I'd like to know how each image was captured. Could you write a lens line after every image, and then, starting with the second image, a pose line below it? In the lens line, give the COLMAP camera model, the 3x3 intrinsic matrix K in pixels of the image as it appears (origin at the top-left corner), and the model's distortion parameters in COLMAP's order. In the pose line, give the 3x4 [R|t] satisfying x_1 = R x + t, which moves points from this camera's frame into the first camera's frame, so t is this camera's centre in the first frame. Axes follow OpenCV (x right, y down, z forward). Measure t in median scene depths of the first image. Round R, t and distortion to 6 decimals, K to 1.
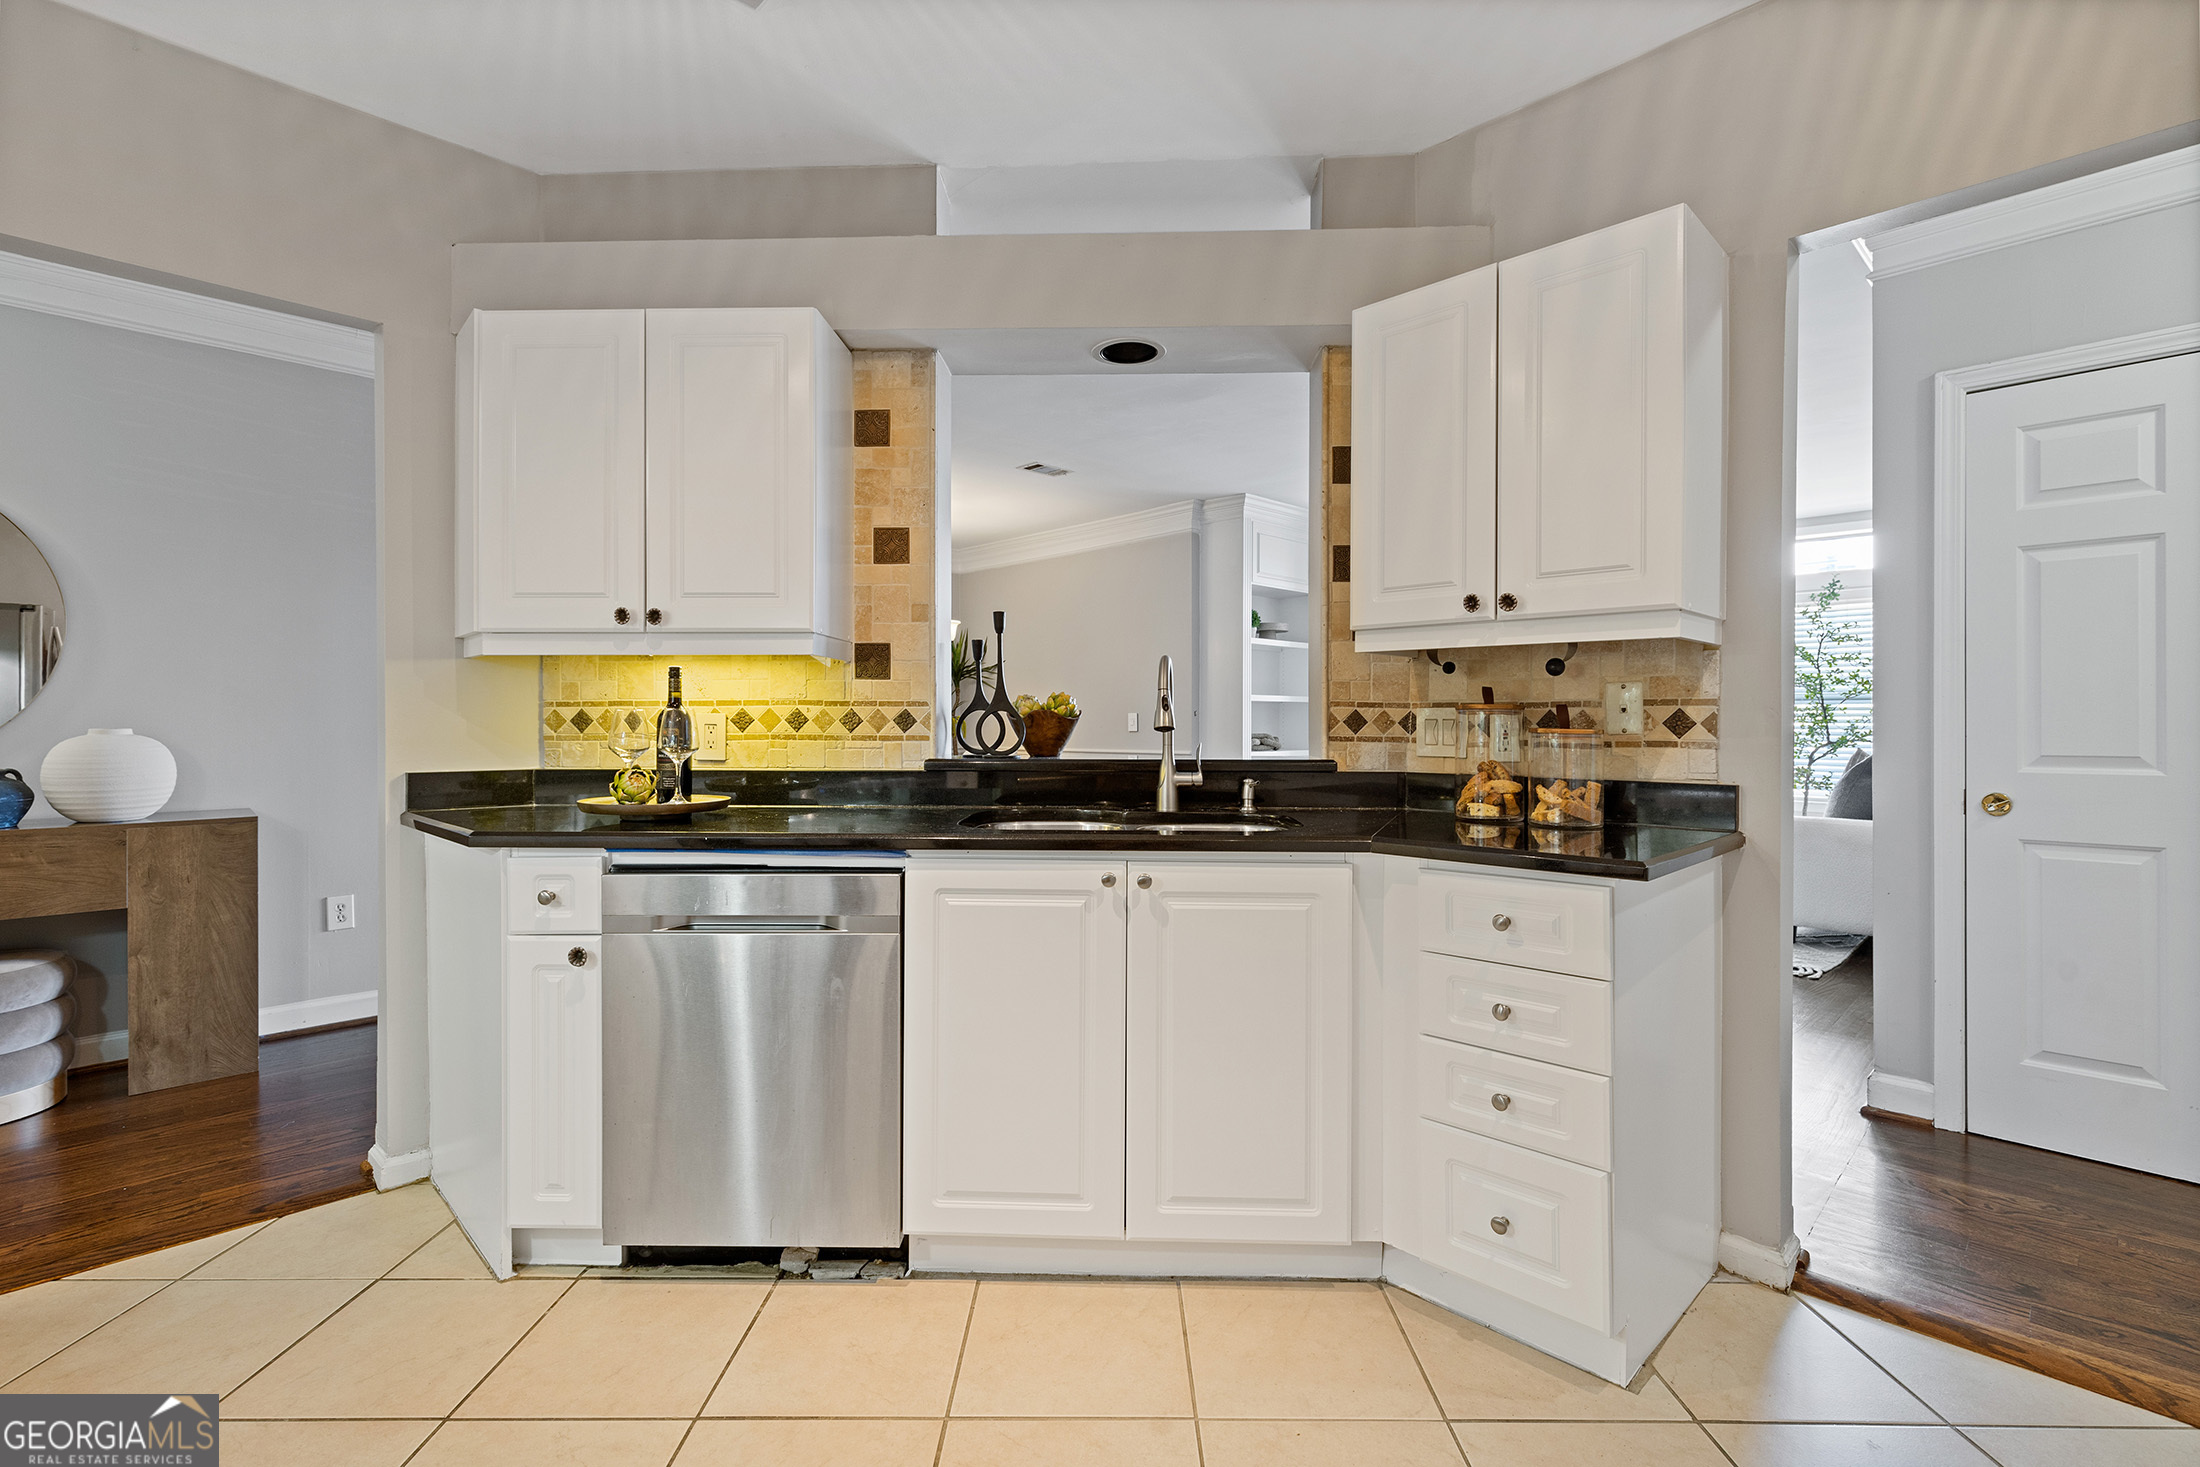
lens RADIAL K [[994.9, 0, 1104.4], [0, 994.9, 727.9], [0, 0, 1]] dist [0.002138, 0.000387]
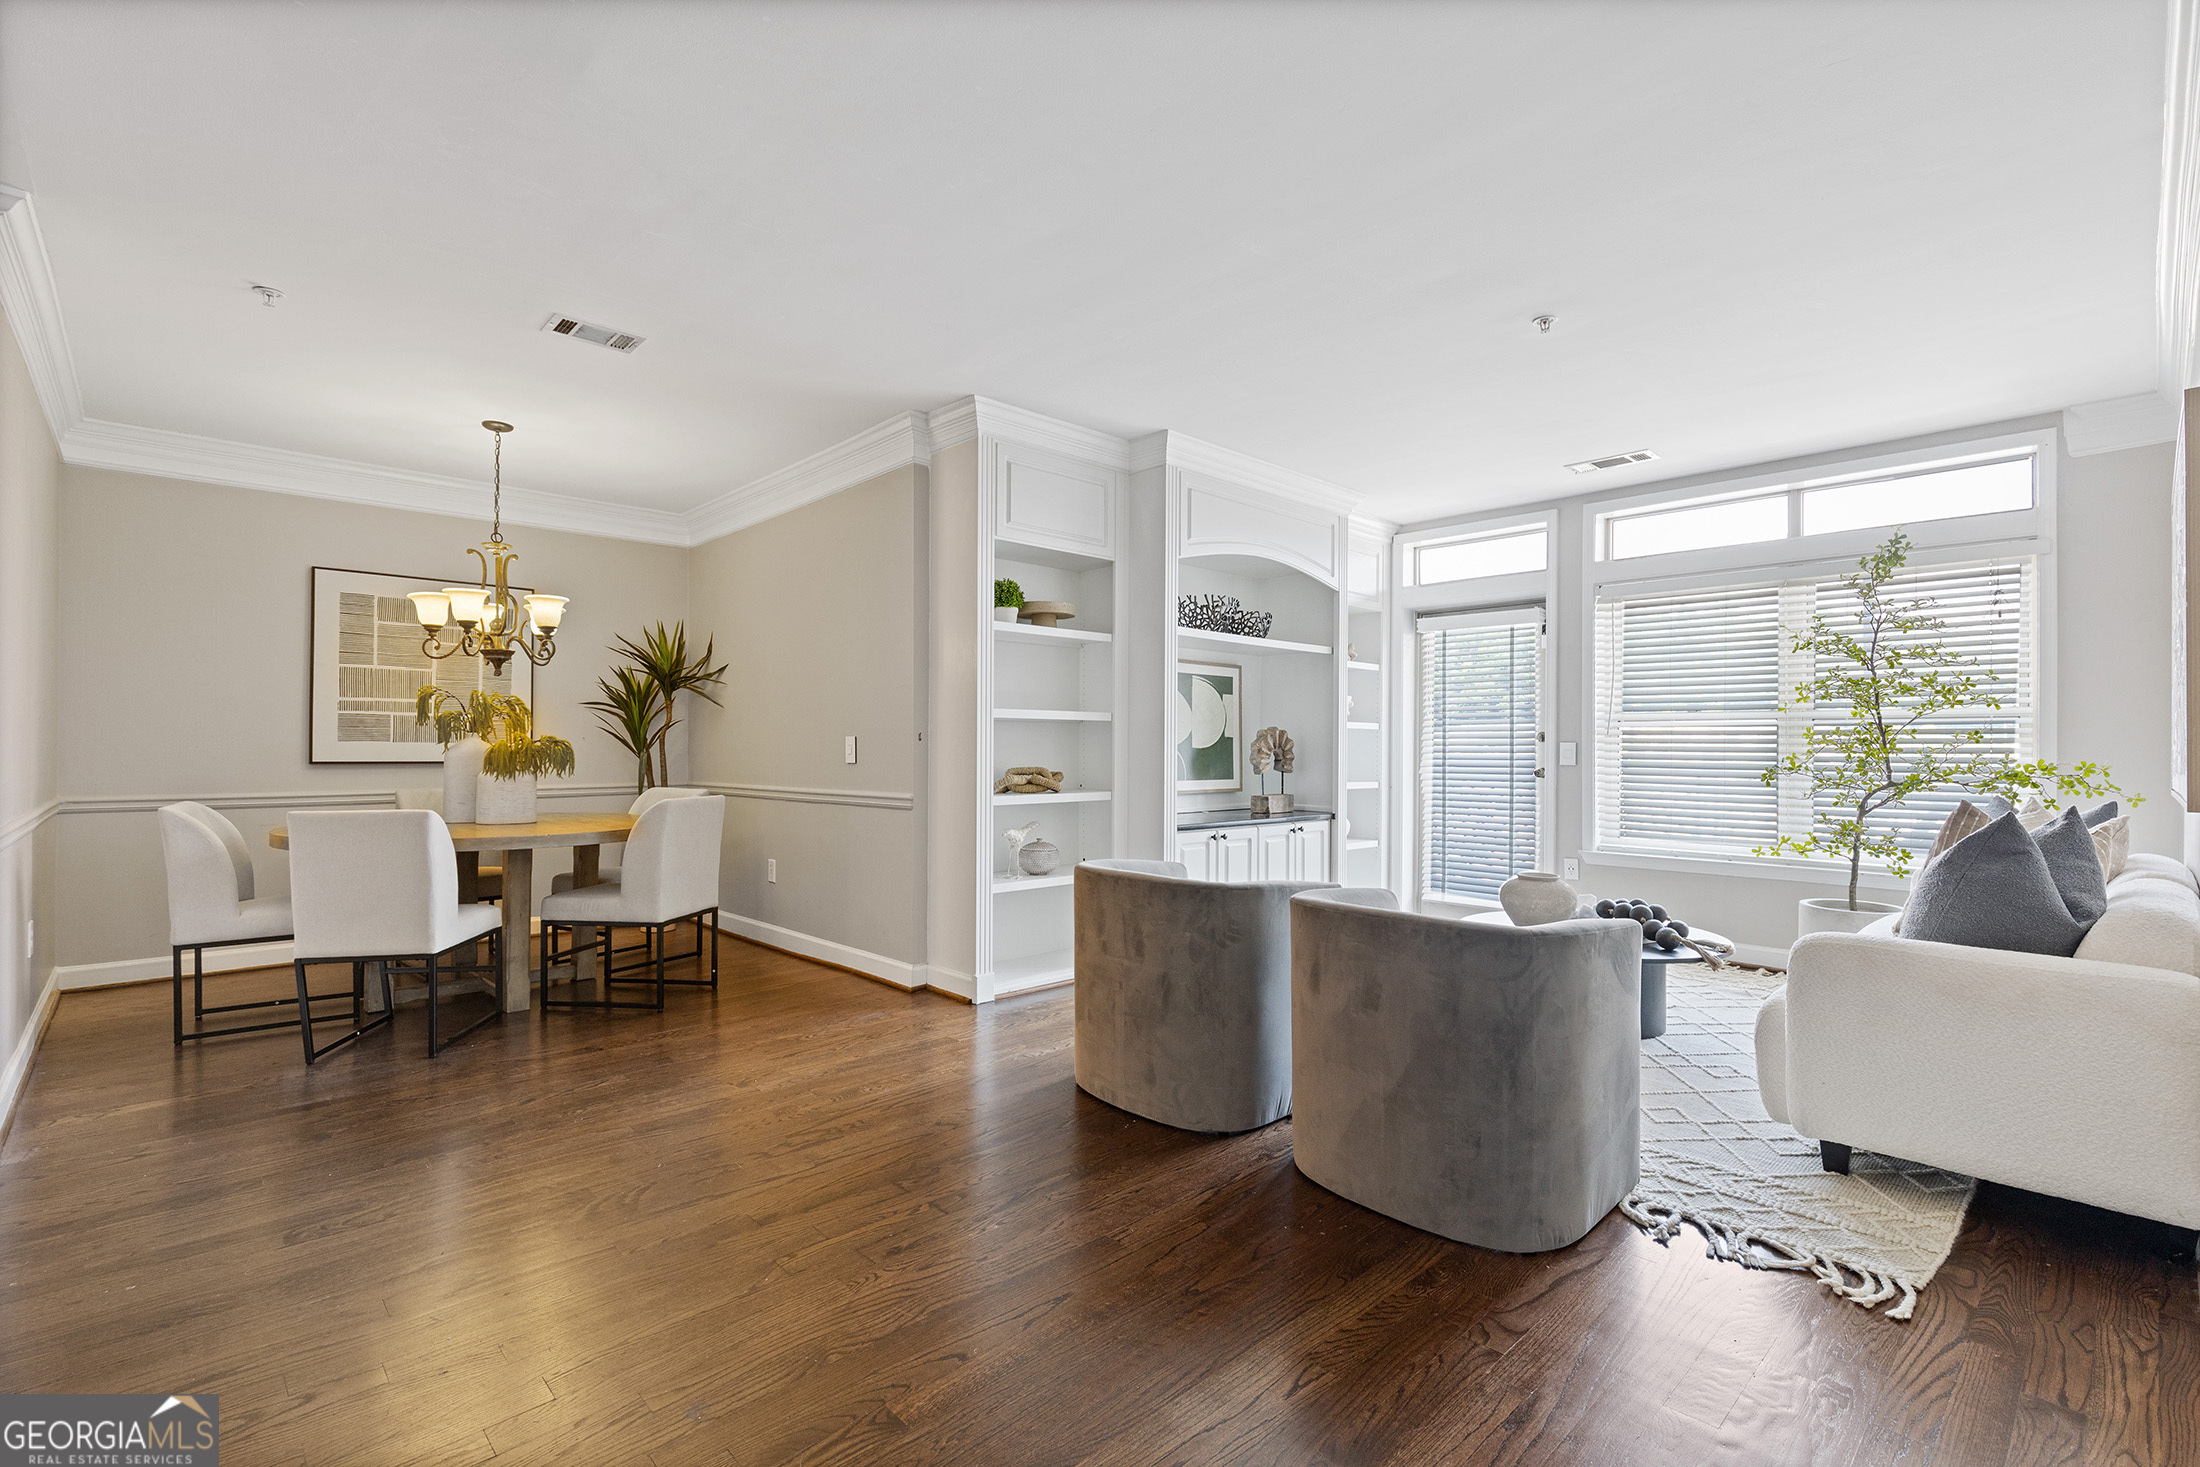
lens RADIAL K [[993.9, 0, 1114.3], [0, 993.9, 743.3], [0, 0, 1]] dist [0.001751, 0.000206]
pose [[0.999906, 0.001853, -0.013599, 0.226838], [-0.001989, 0.999947, -0.010059, -0.003881], [0.013580, 0.010085, 0.999857, 0.339973]]
